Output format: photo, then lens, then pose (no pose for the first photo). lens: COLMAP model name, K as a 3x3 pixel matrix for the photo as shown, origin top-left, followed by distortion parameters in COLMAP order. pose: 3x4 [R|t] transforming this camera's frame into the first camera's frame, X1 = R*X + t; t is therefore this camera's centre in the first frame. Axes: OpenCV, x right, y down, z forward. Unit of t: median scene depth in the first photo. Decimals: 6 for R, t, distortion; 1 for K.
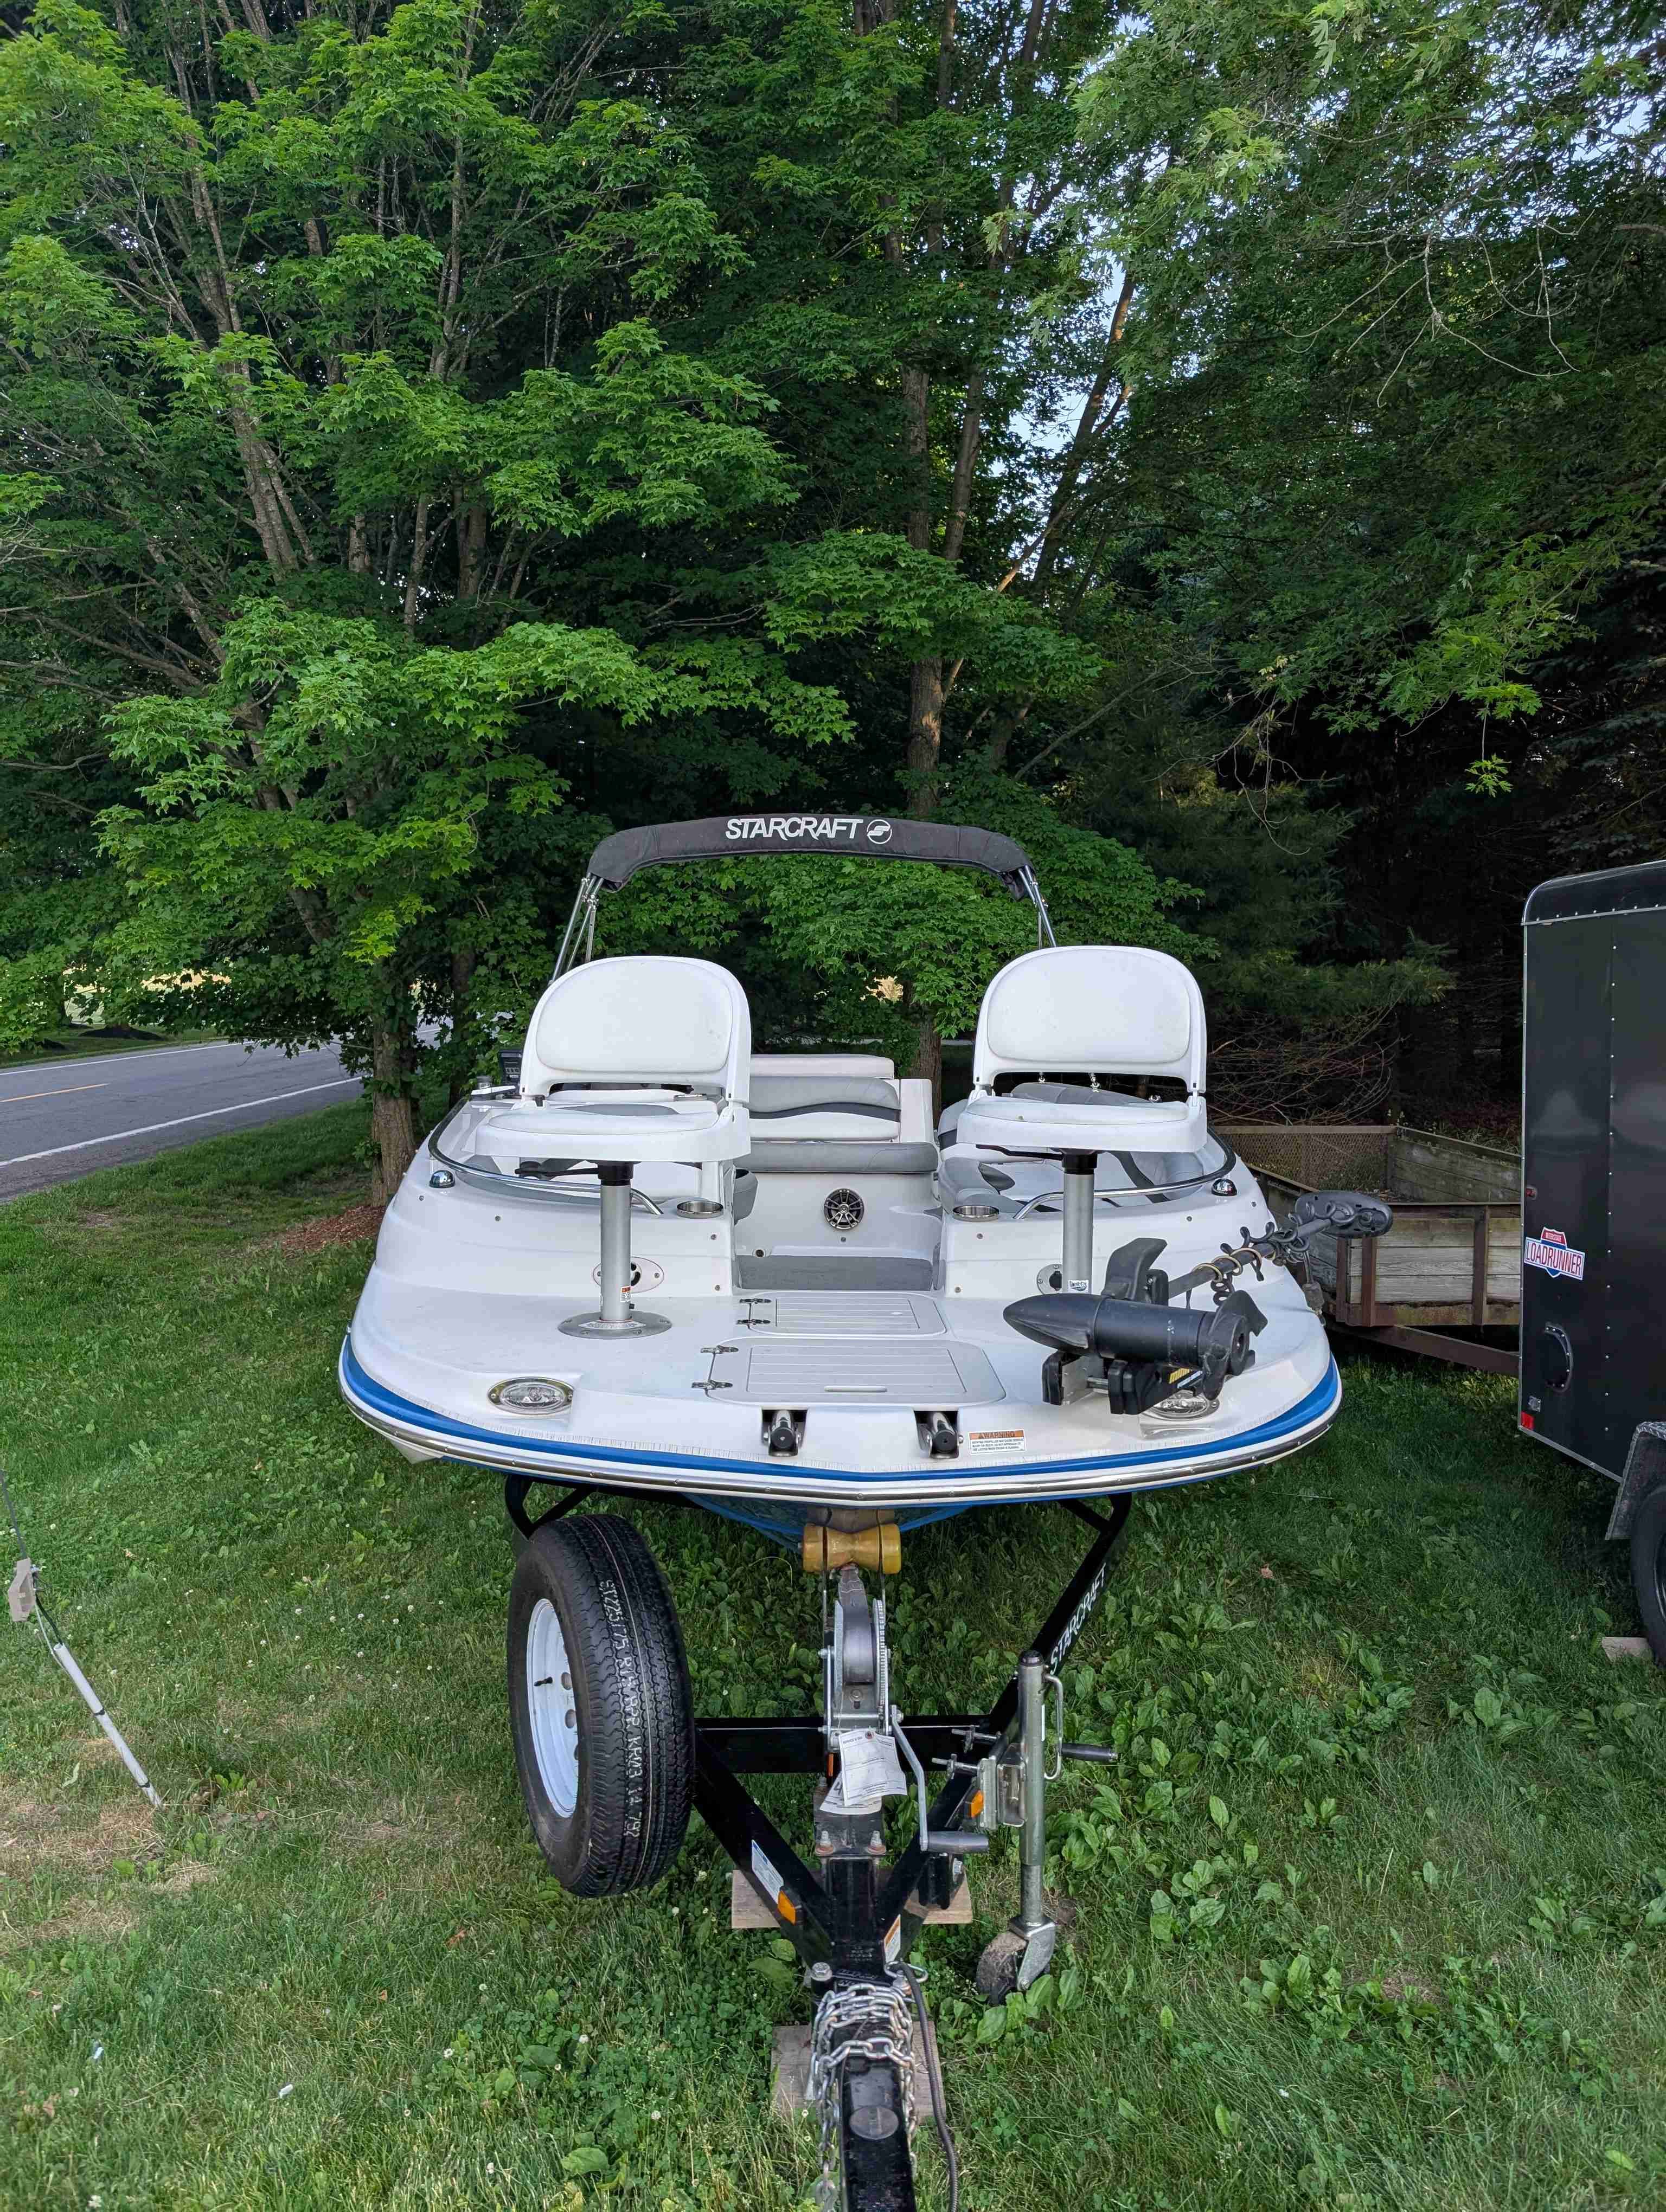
lens RADIAL K [[1567.7, 0, 833.0], [0, 1567.7, 1106.0], [0, 0, 1]] dist [0.018689, -0.004662]
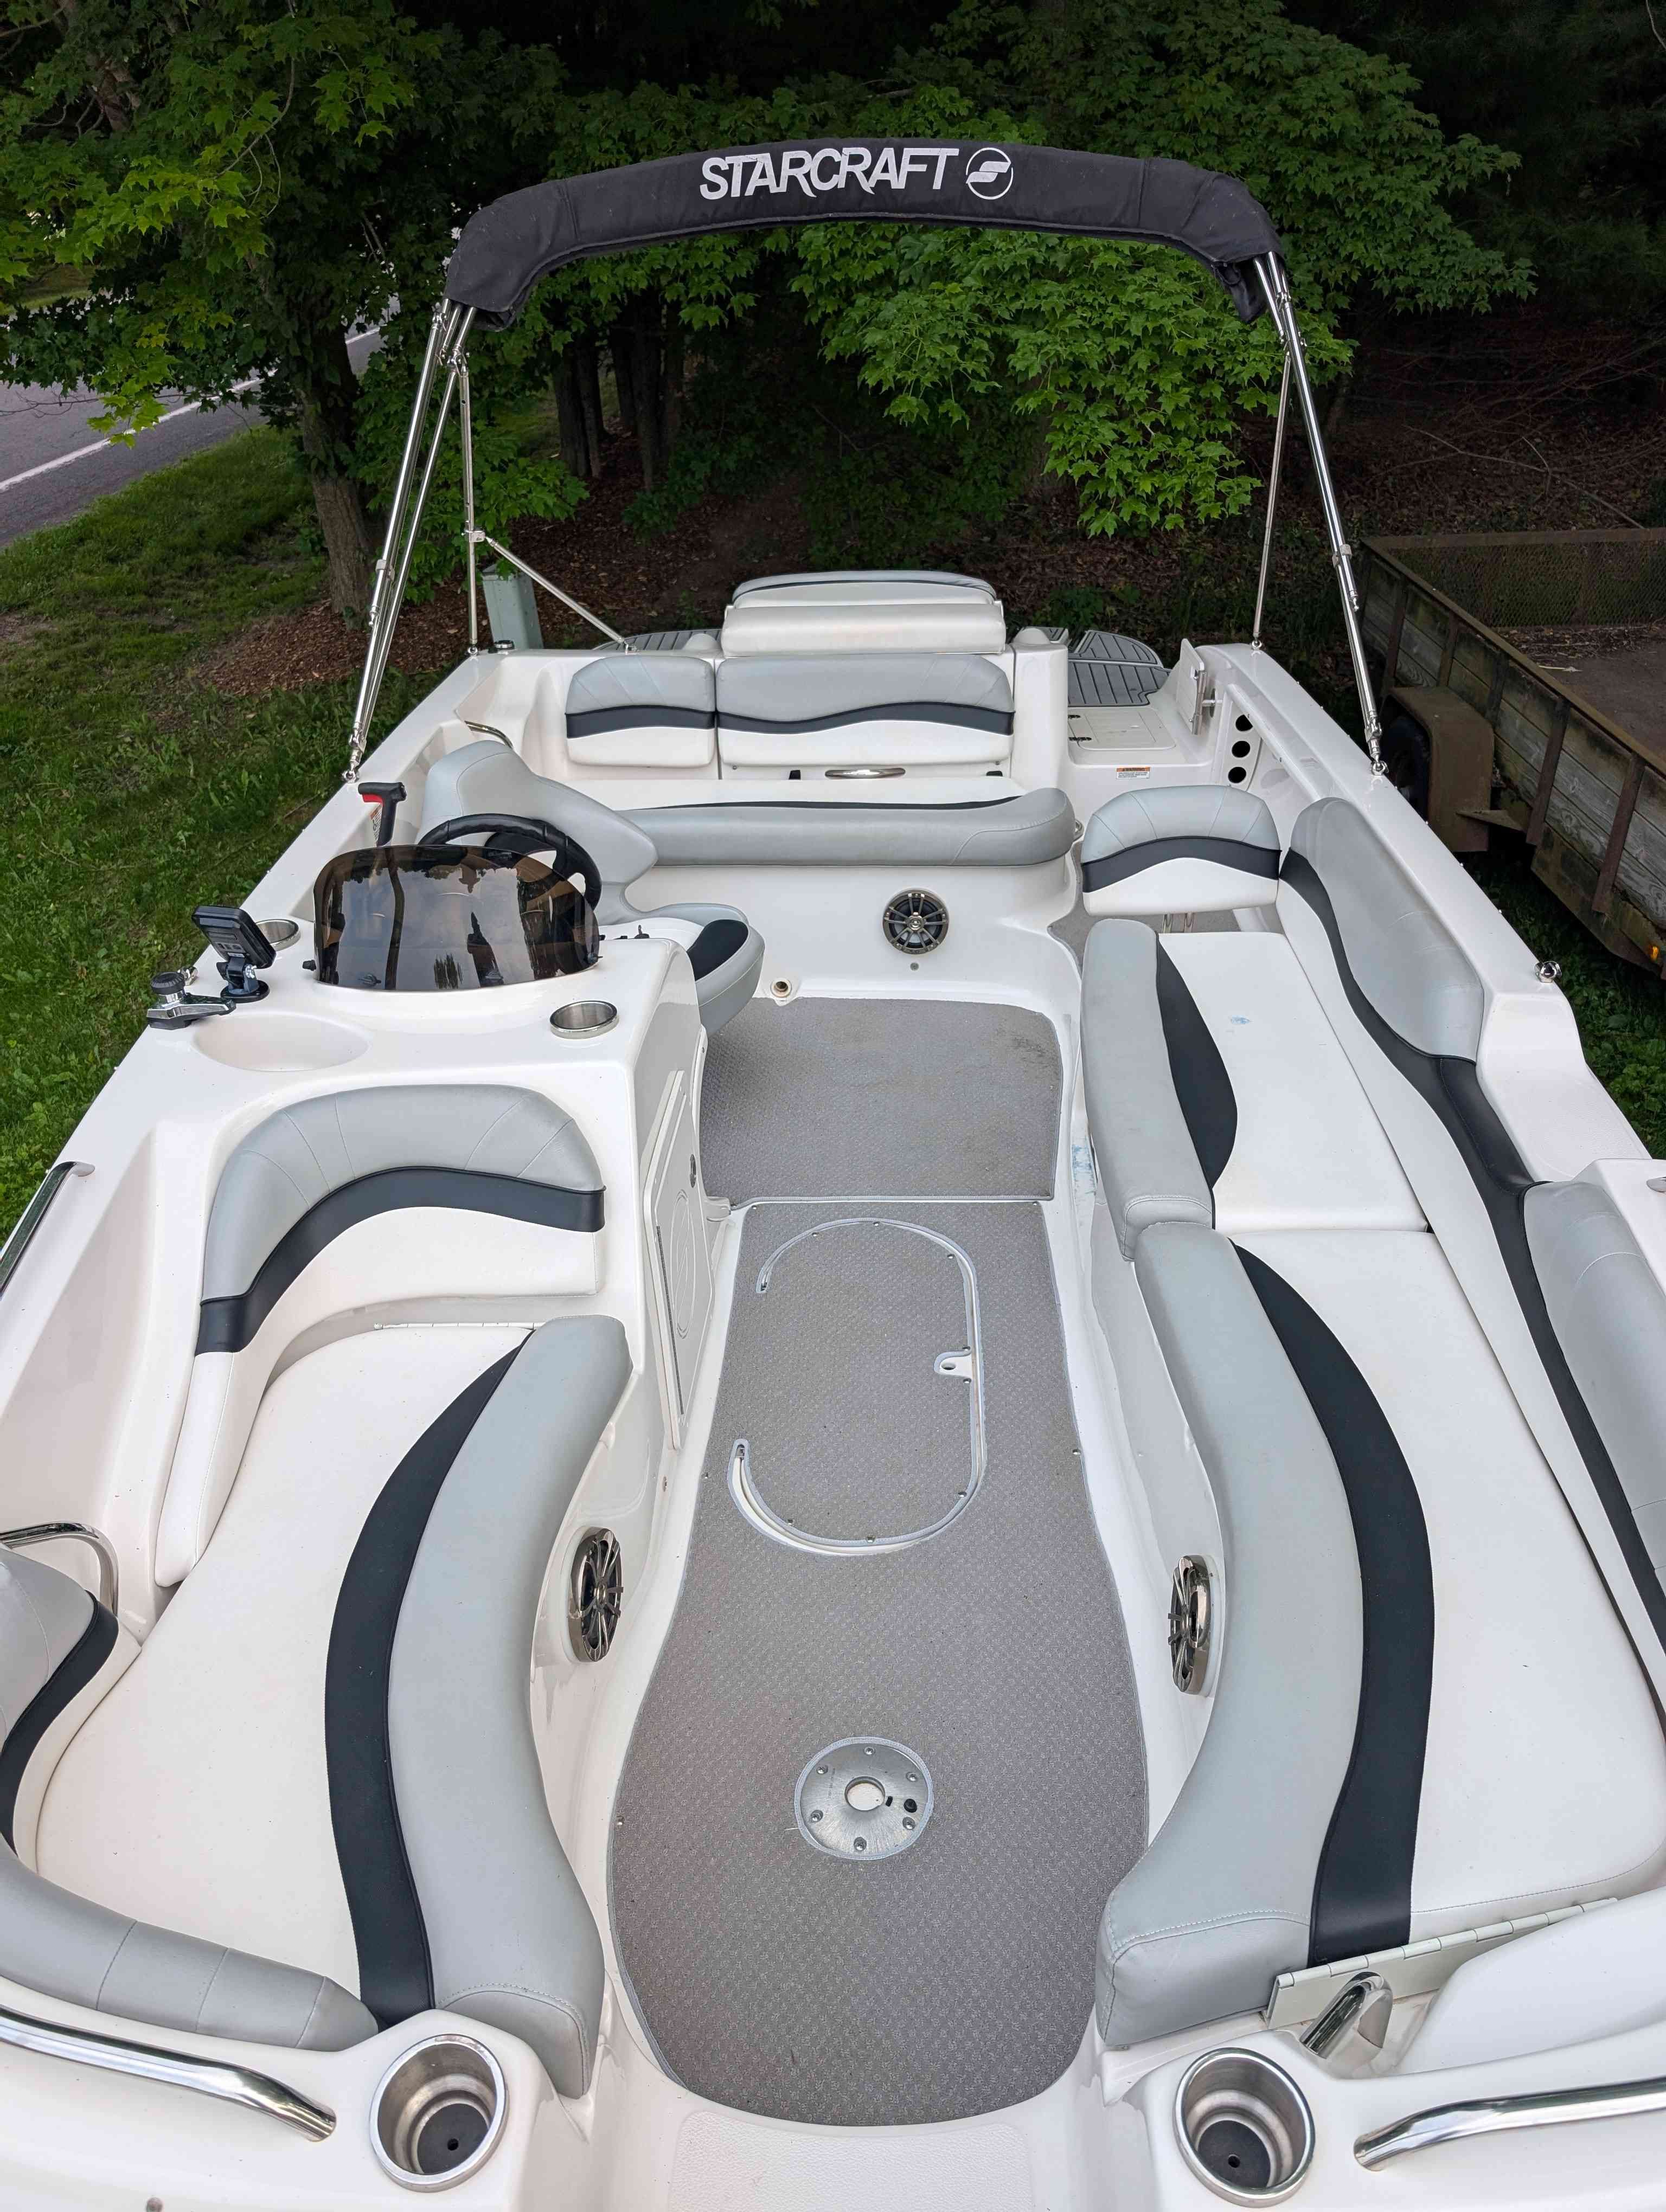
lens RADIAL K [[1625.5, 0, 833.0], [0, 1625.5, 1106.0], [0, 0, 1]] dist [-0.012431, -0.005925]
pose [[0.997849, 0.007590, -0.065120, 0.014779], [0.022296, 0.894788, 0.445934, -0.137572], [0.061653, -0.446427, 0.892694, 0.370727]]
